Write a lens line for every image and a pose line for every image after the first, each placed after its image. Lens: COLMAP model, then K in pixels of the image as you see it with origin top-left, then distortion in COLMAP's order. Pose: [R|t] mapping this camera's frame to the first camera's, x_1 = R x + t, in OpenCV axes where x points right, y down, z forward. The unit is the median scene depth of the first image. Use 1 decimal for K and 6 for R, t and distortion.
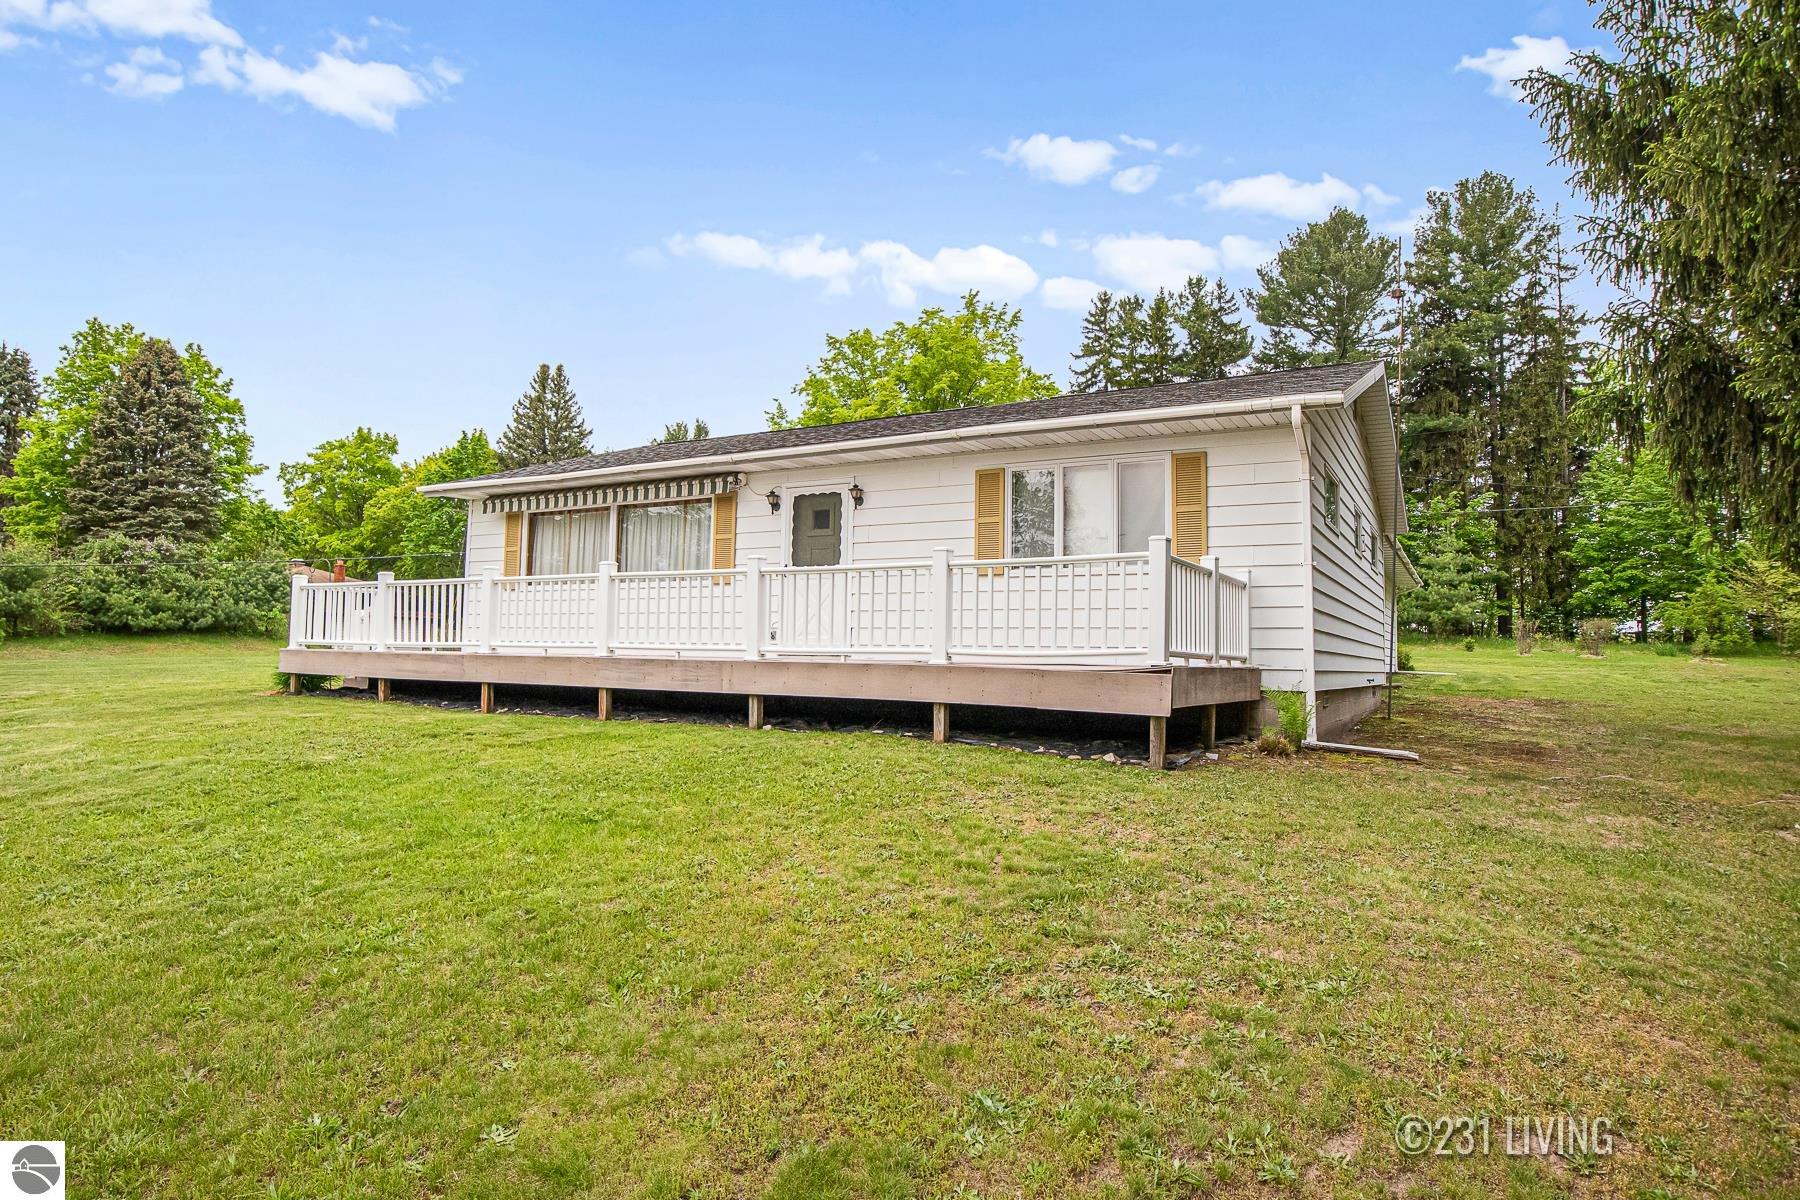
lens RADIAL K [[1052.5, 0, 900.0], [0, 1052.5, 600.0], [0, 0, 1]] dist [-0.035405, 0.000433]
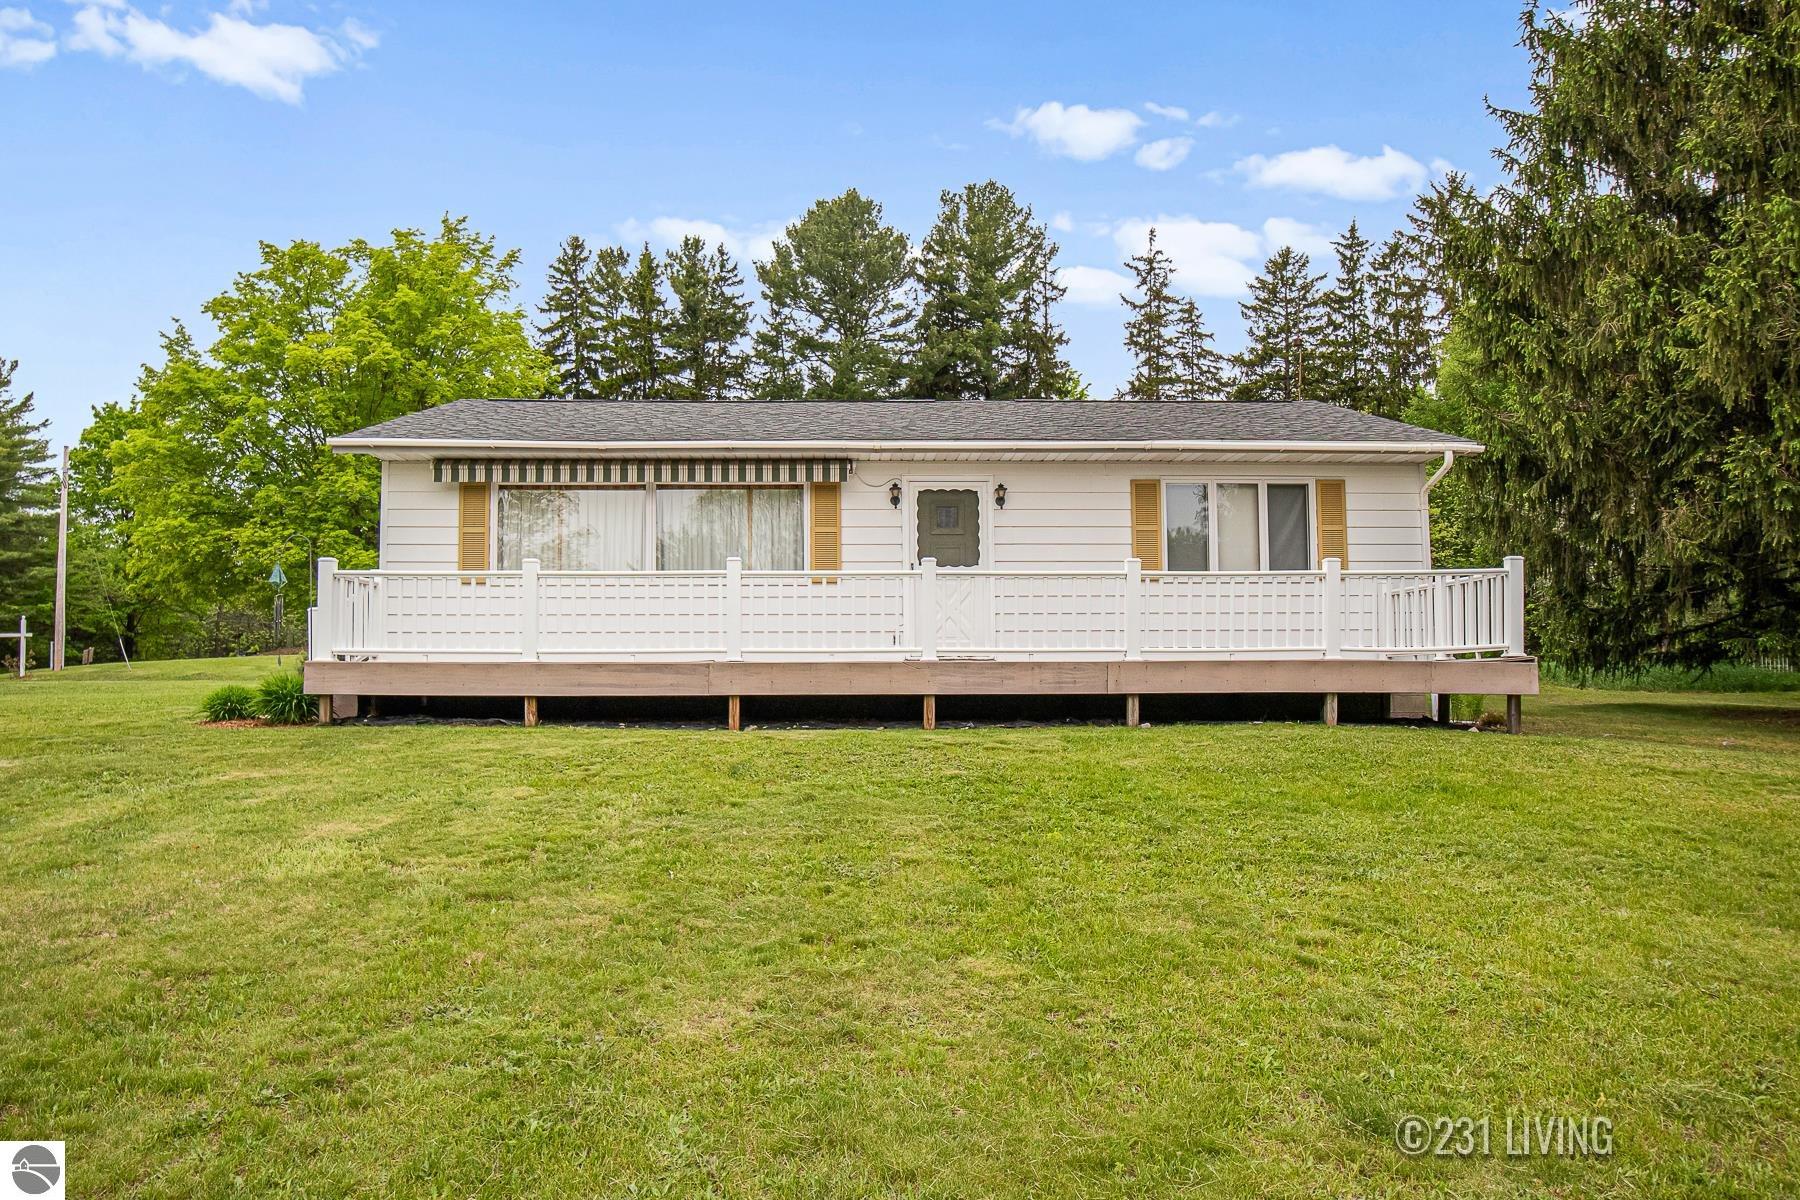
lens RADIAL K [[1198.5, 0, 897.4], [0, 1198.5, 665.4], [0, 0, 1]] dist [-0.016800, 0.001640]
pose [[0.864377, -0.014311, 0.502641, -0.173196], [-0.014298, 0.998491, 0.053017, 0.000357], [-0.502641, -0.053013, 0.862868, 0.017884]]
